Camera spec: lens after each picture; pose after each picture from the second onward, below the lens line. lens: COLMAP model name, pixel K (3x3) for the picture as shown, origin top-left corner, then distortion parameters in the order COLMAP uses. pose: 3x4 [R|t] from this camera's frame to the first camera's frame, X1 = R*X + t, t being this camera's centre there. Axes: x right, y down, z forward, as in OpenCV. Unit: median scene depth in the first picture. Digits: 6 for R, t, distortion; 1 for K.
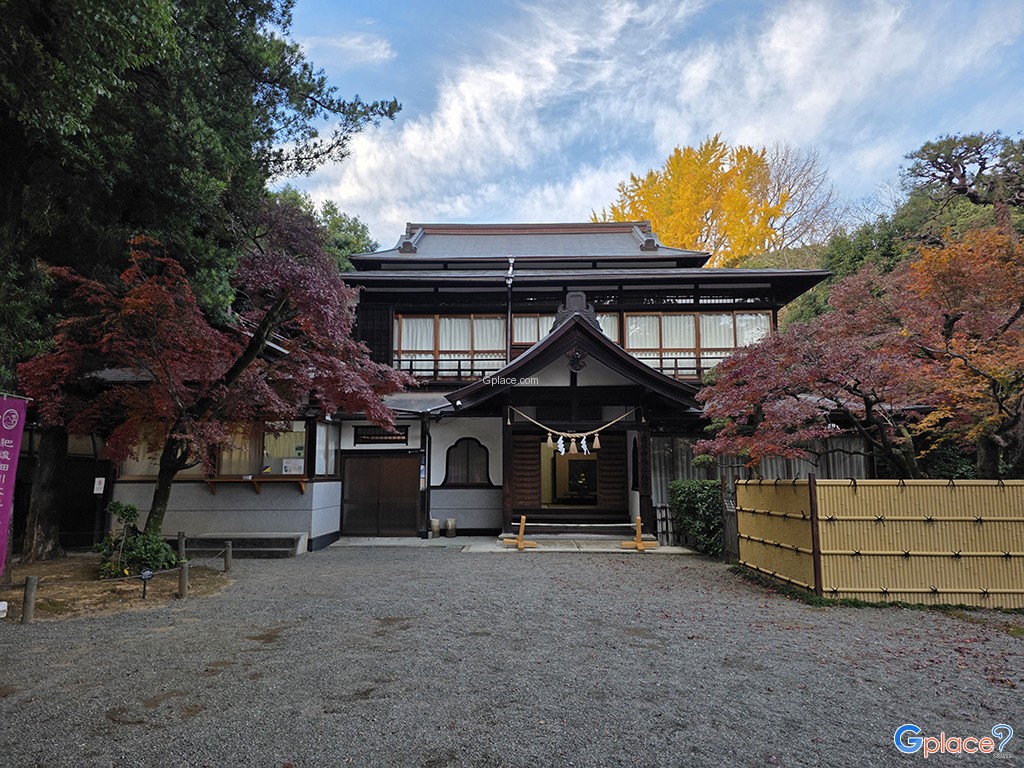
lens RADIAL K [[727.5, 0, 508.6], [0, 727.5, 381.5], [0, 0, 1]] dist [0.036894, -0.024466]
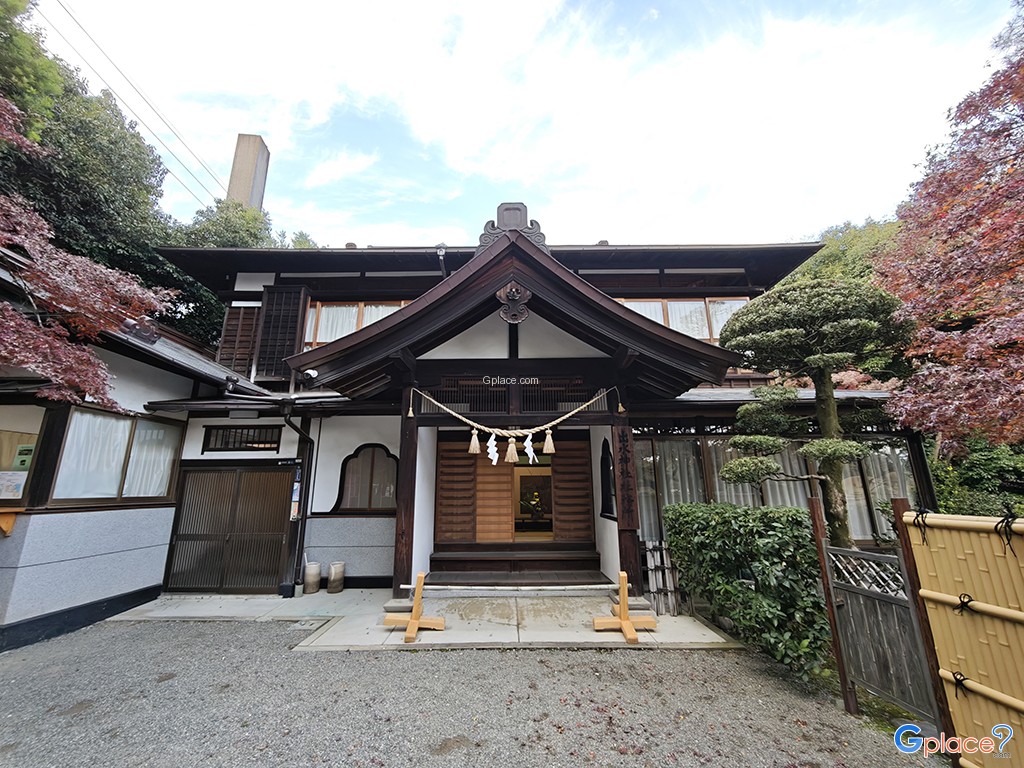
lens RADIAL K [[415.5, 0, 515.9], [0, 415.5, 385.1], [0, 0, 1]] dist [-0.013246, 0.000560]
pose [[0.999691, -0.001890, 0.024781, 0.080403], [0.004774, 0.993138, -0.116849, 0.072244], [-0.024391, 0.116931, 0.992840, 0.614178]]
